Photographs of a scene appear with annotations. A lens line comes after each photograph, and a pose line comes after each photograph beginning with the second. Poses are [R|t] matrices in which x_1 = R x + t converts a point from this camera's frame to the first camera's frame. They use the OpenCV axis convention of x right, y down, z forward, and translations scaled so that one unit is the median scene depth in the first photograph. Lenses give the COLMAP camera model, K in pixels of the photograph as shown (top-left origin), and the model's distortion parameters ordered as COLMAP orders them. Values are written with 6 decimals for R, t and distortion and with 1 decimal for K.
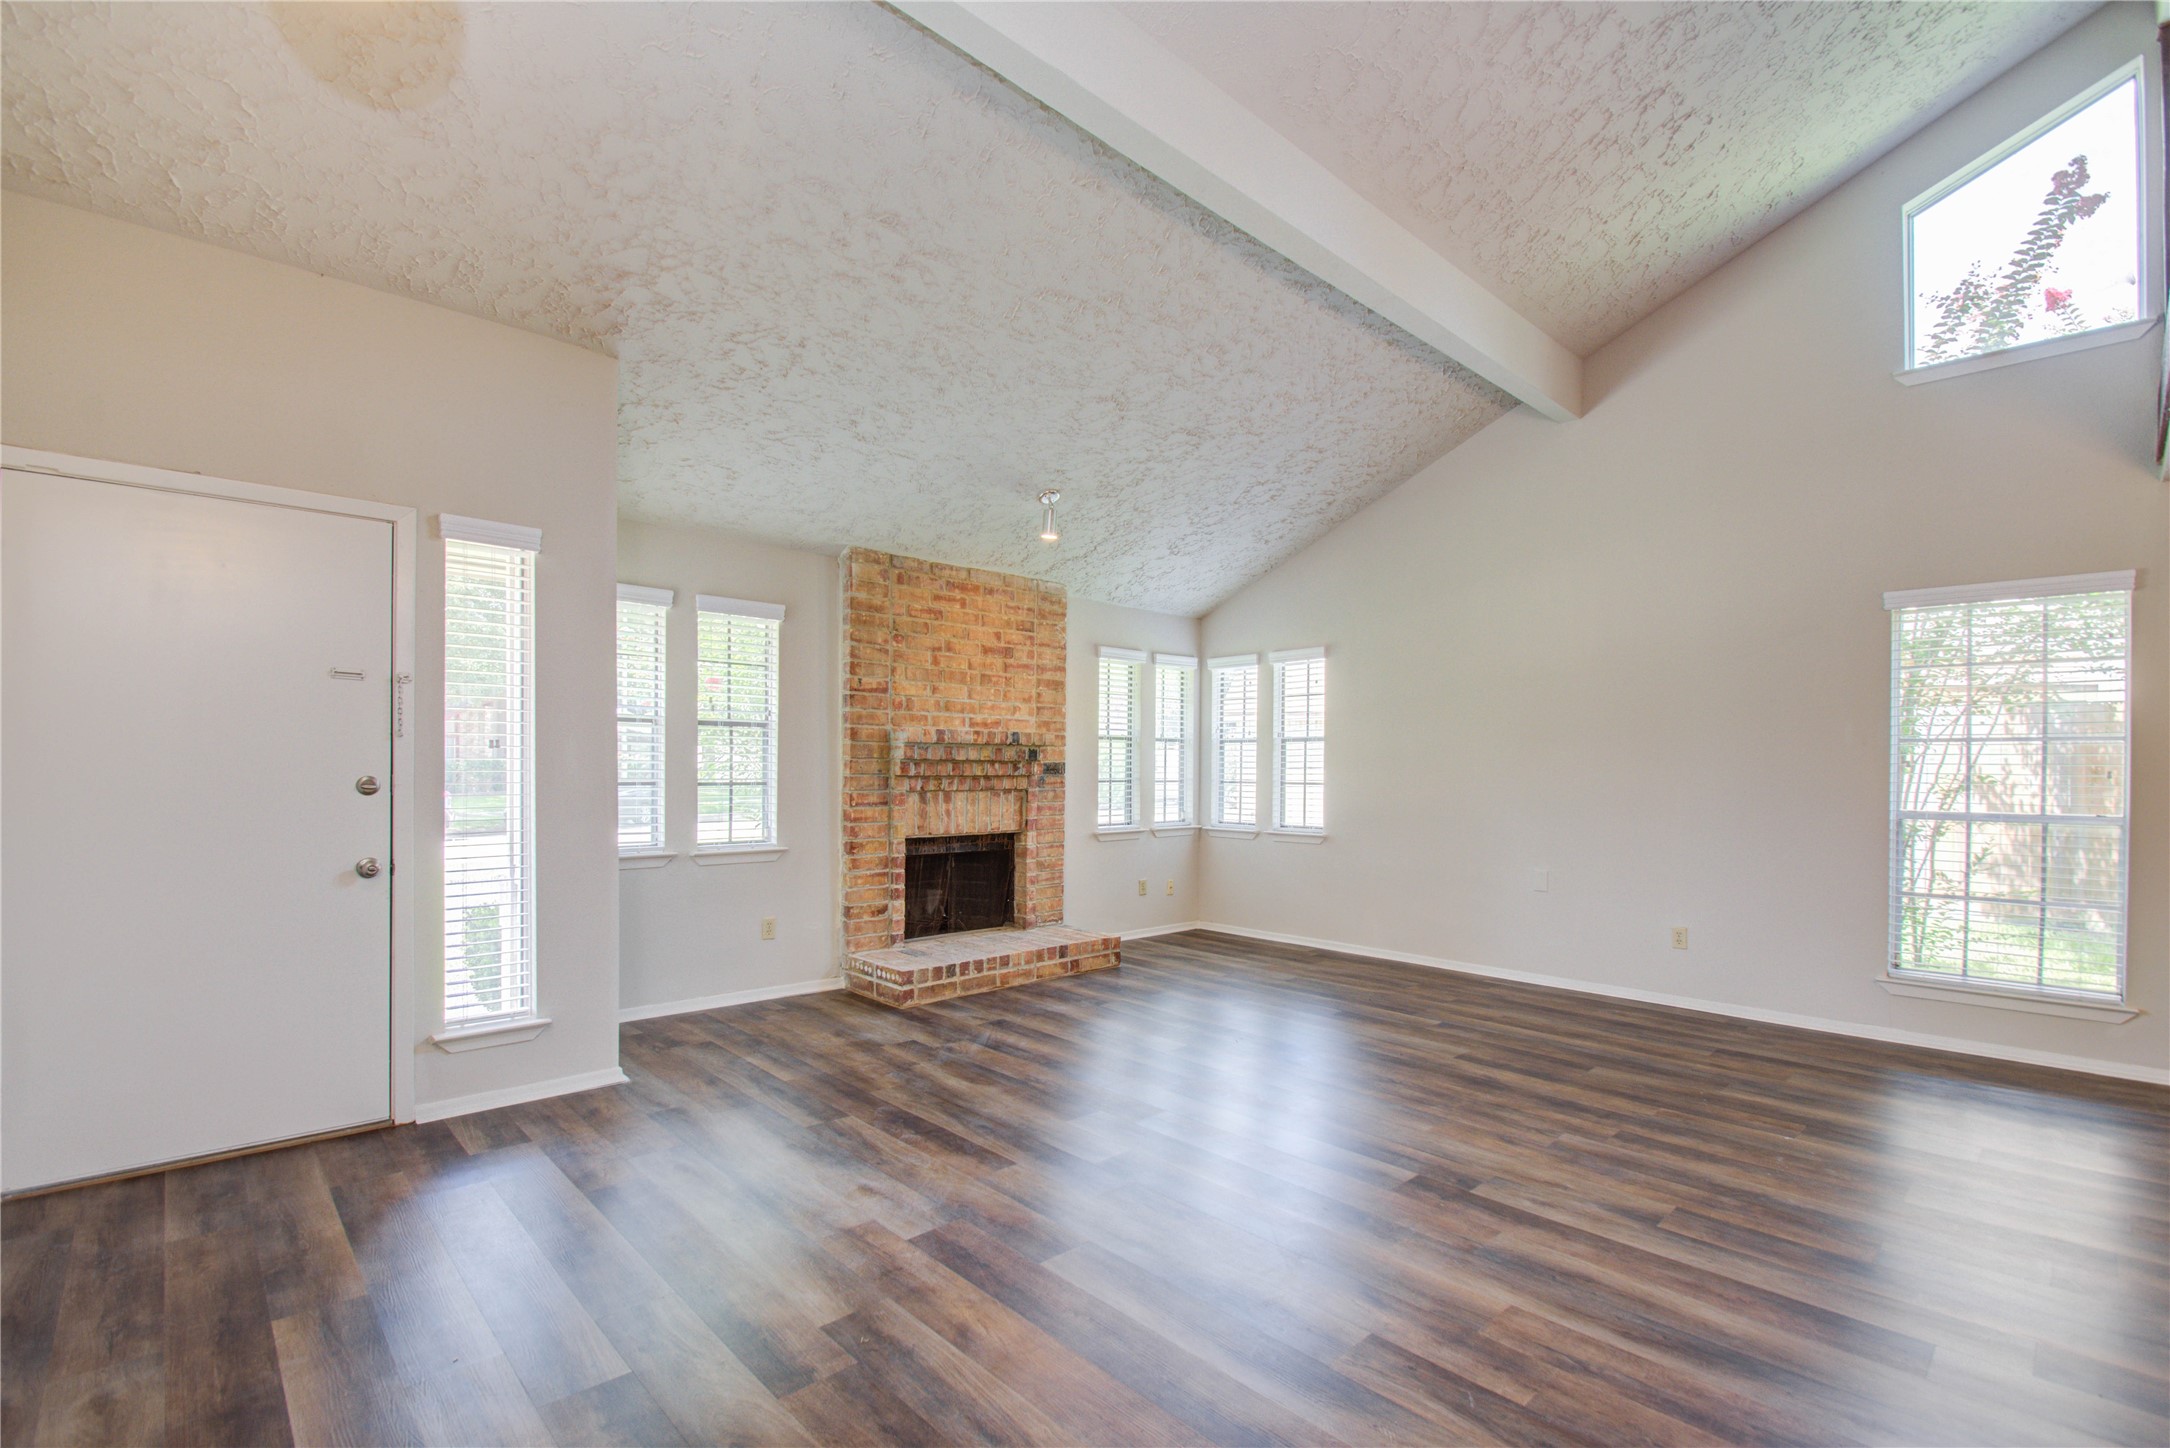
lens RADIAL K [[965.7, 0, 1101.3], [0, 965.7, 762.8], [0, 0, 1]] dist [-0.000231, -0.012832]
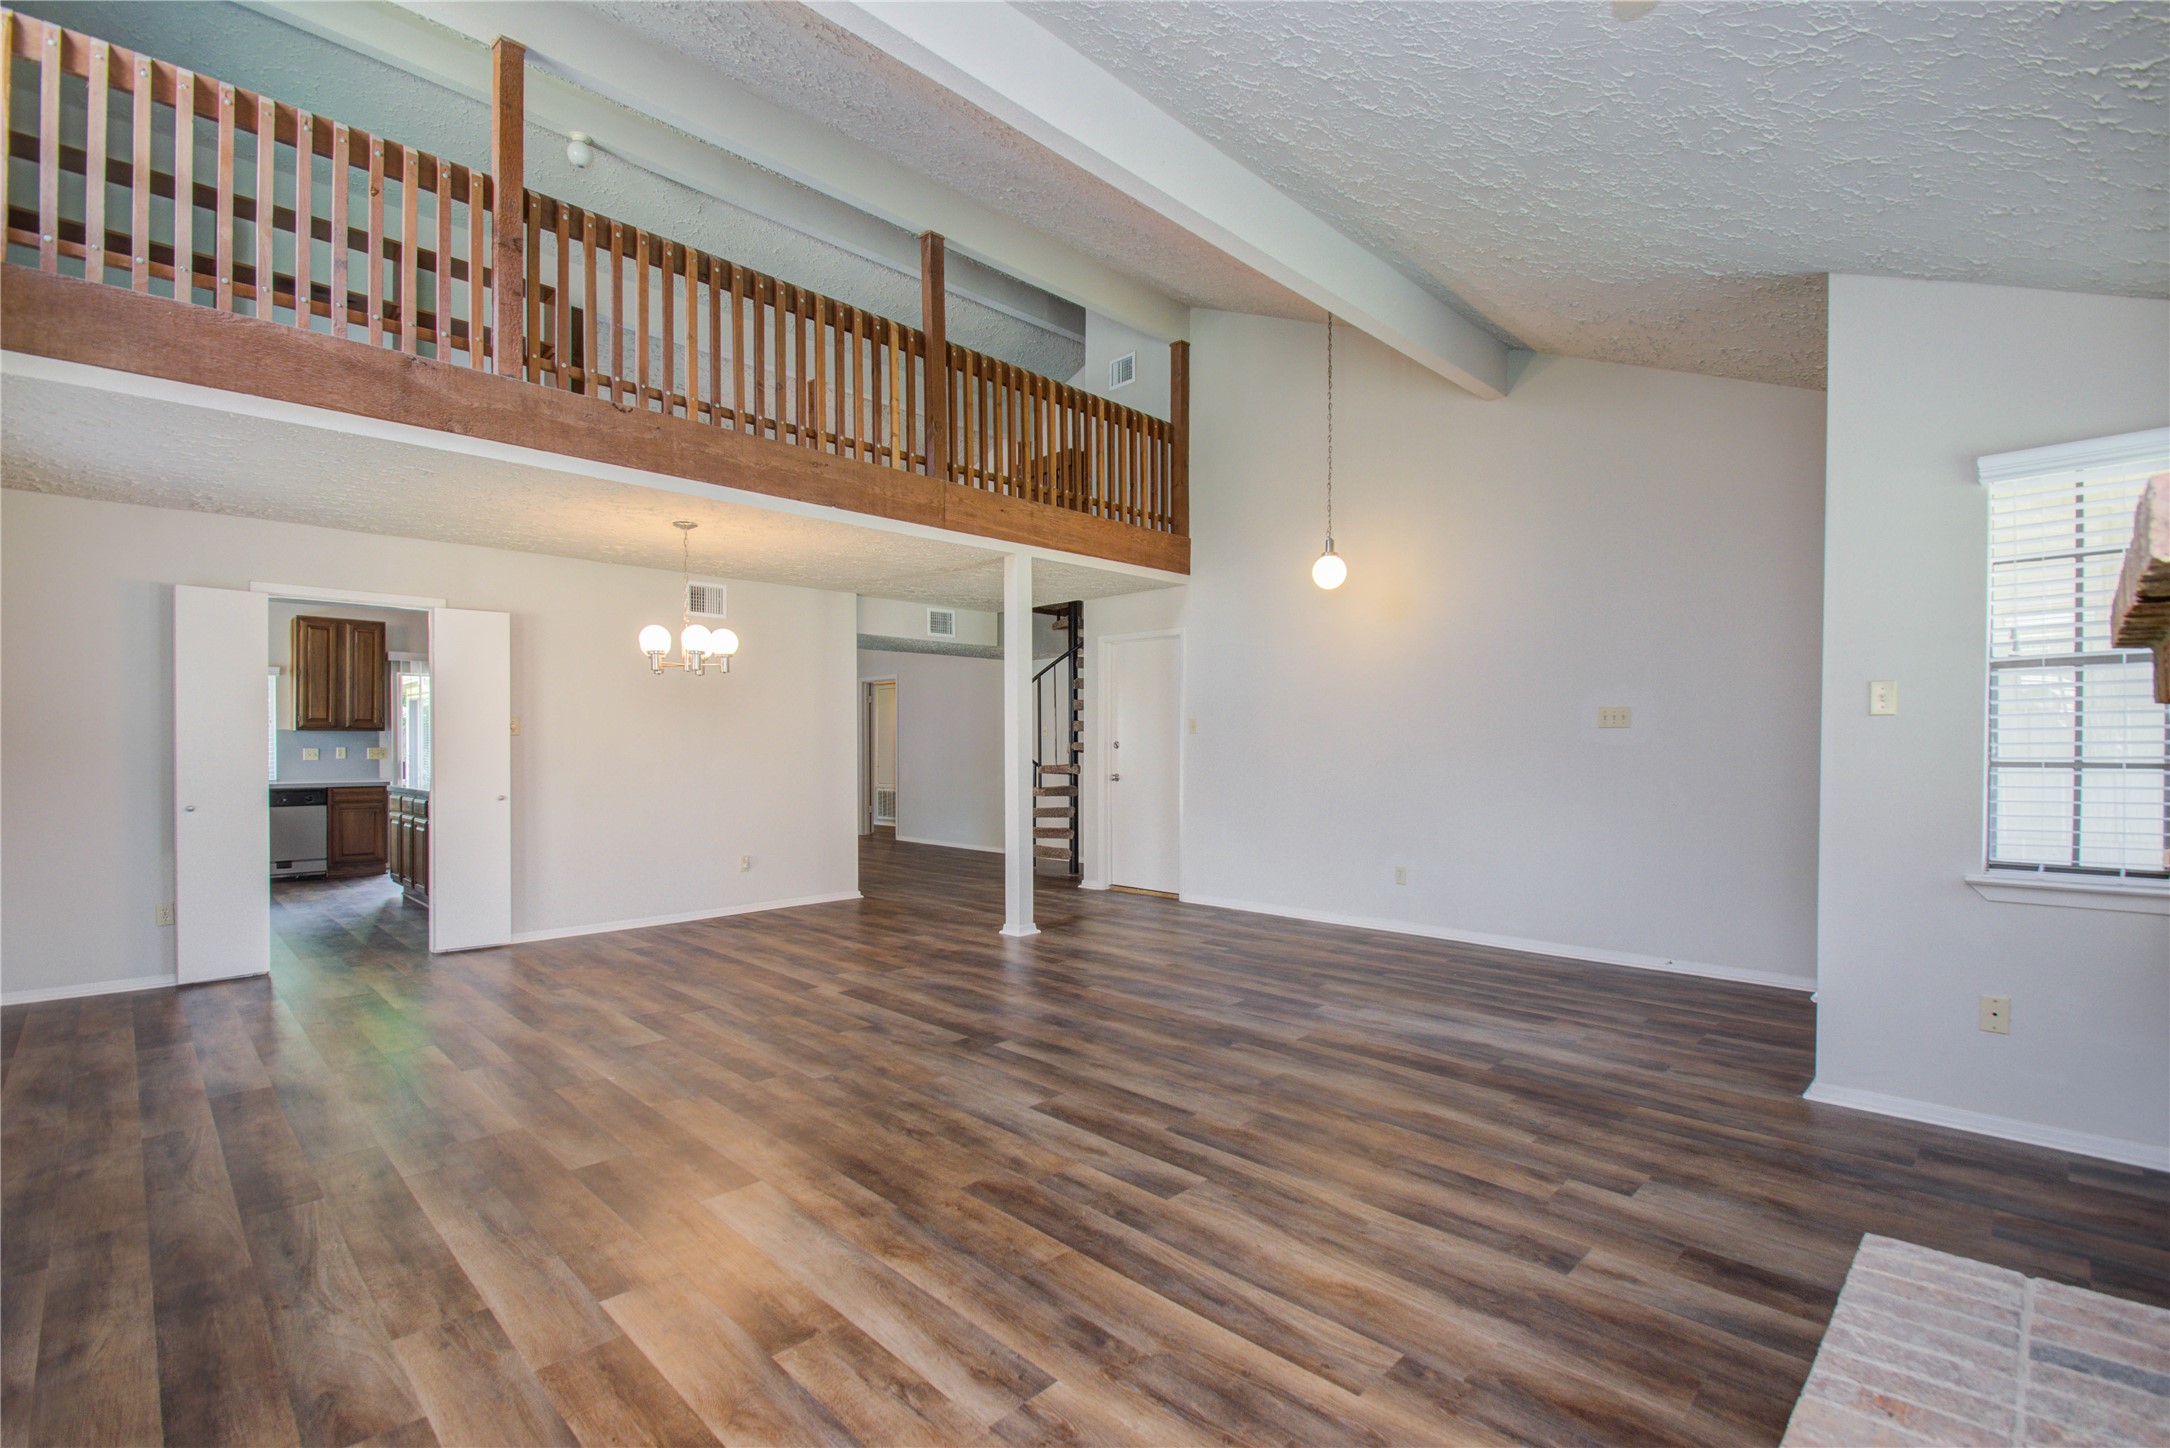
lens RADIAL K [[998.1, 0, 1062.1], [0, 998.1, 751.5], [0, 0, 1]] dist [0.021394, -0.028003]
pose [[-0.999925, -0.005245, 0.011043, 0.138535], [-0.005230, 0.999985, 0.001431, 0.012710], [-0.011051, 0.001374, -0.999938, 1.486457]]
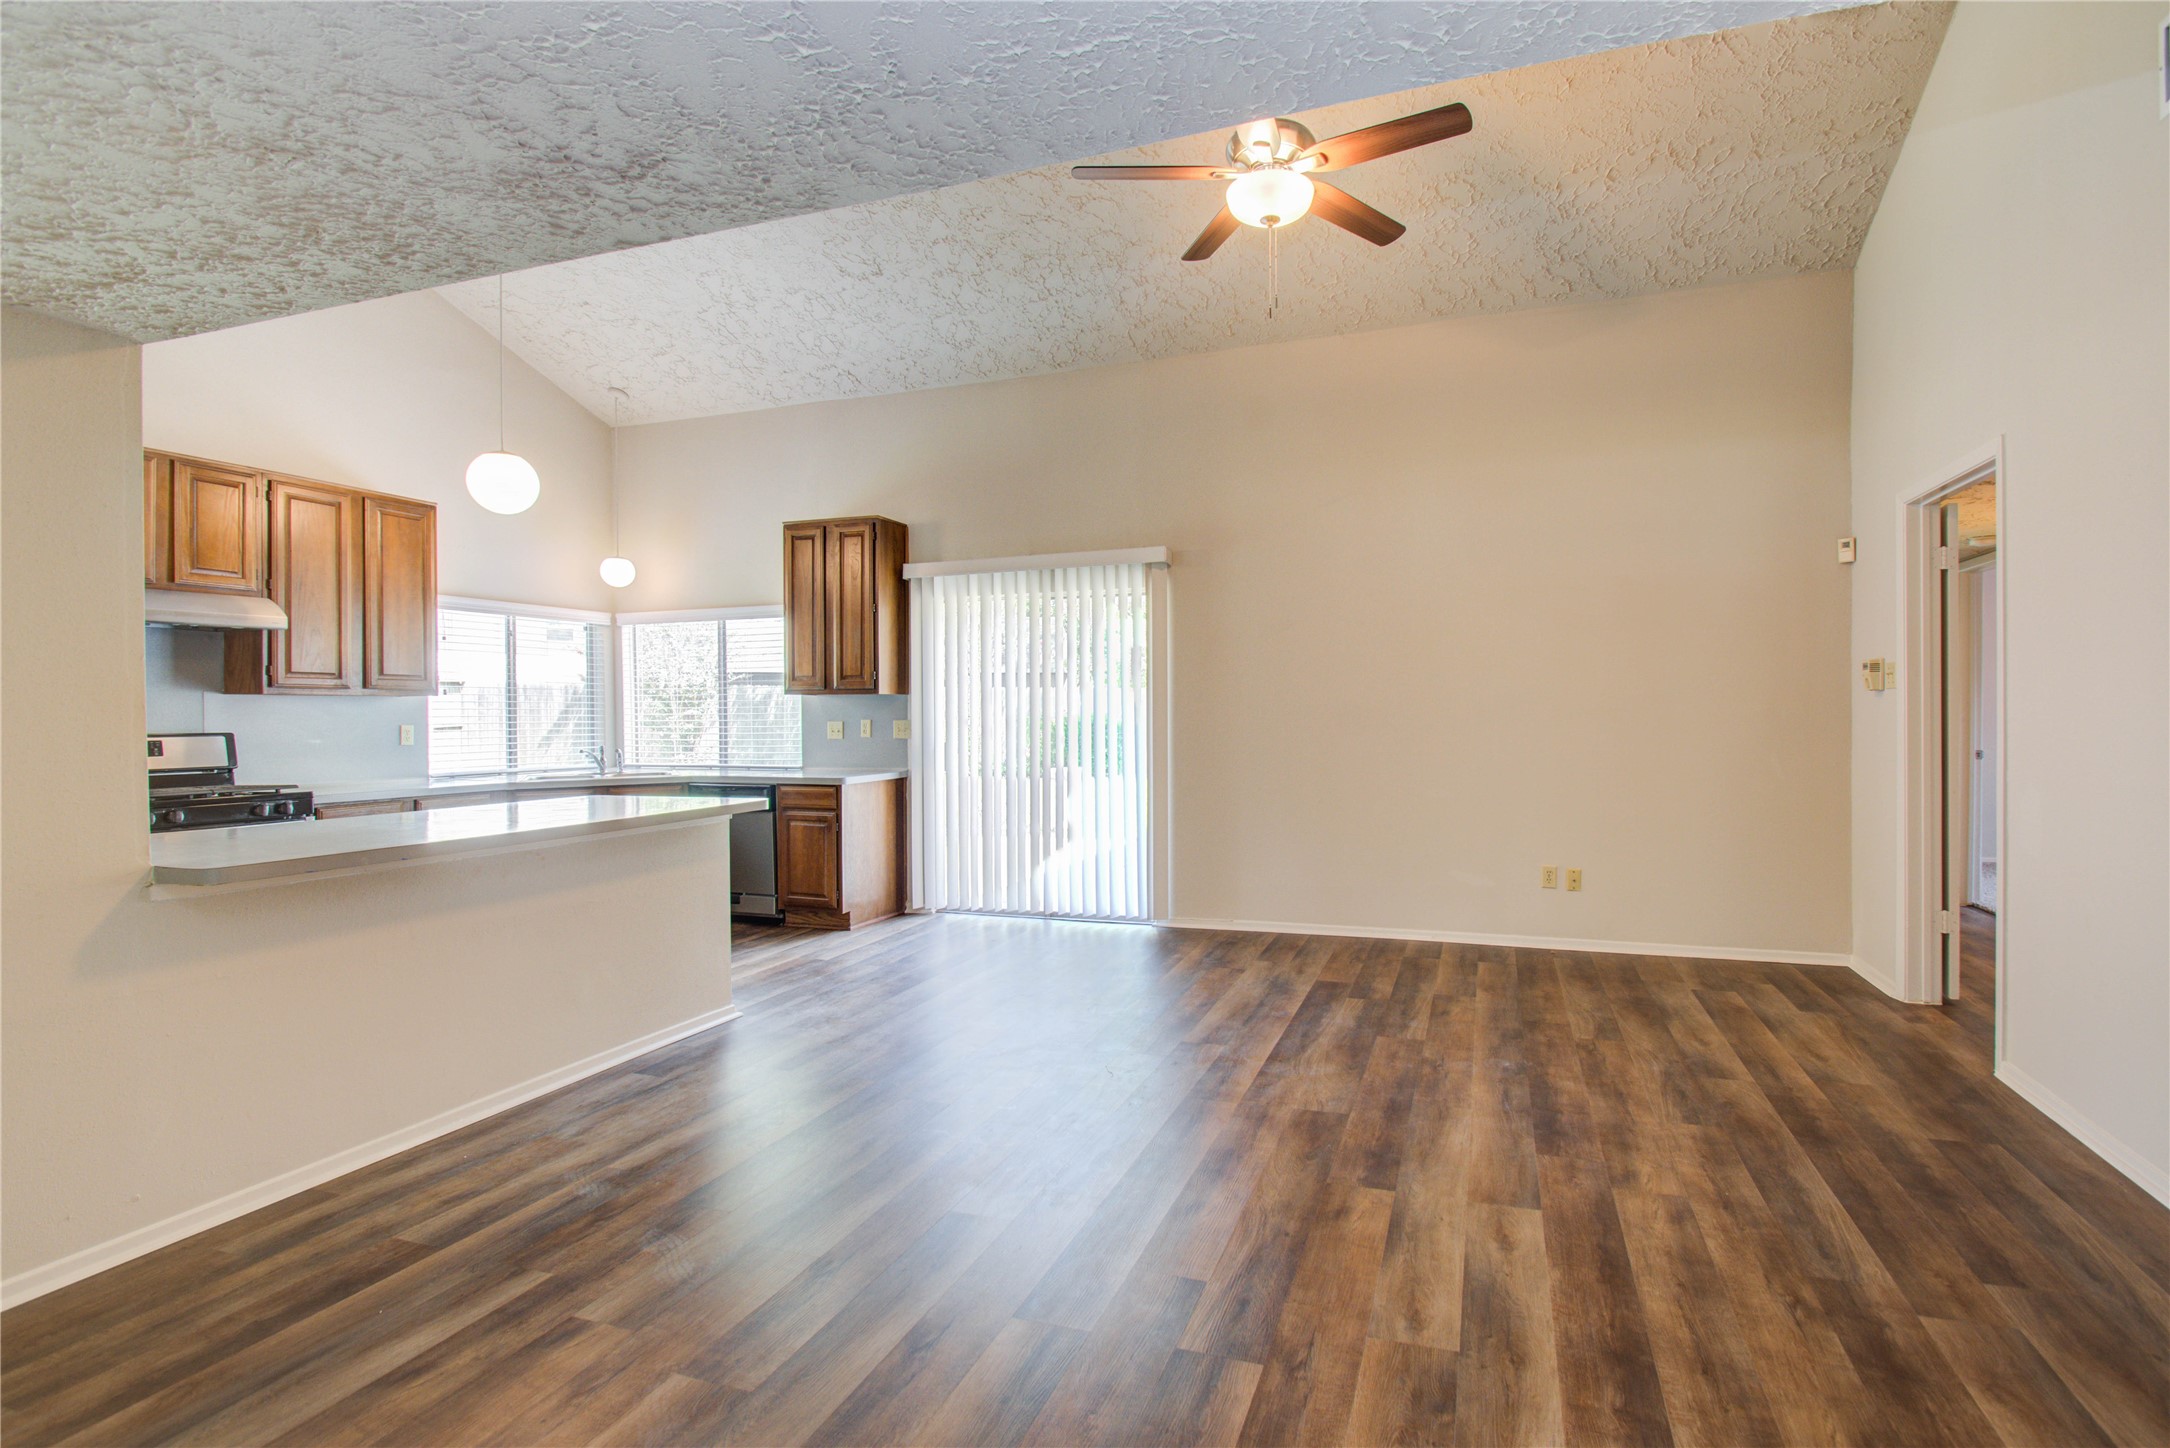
lens RADIAL K [[996.8, 0, 1148.3], [0, 996.8, 671.2], [0, 0, 1]] dist [0.004000, -0.014432]
pose [[-0.456295, 0.035676, 0.889113, 0.276143], [0.002986, 0.999252, -0.038563, 0.003363], [-0.889823, -0.014942, -0.456060, -0.321508]]
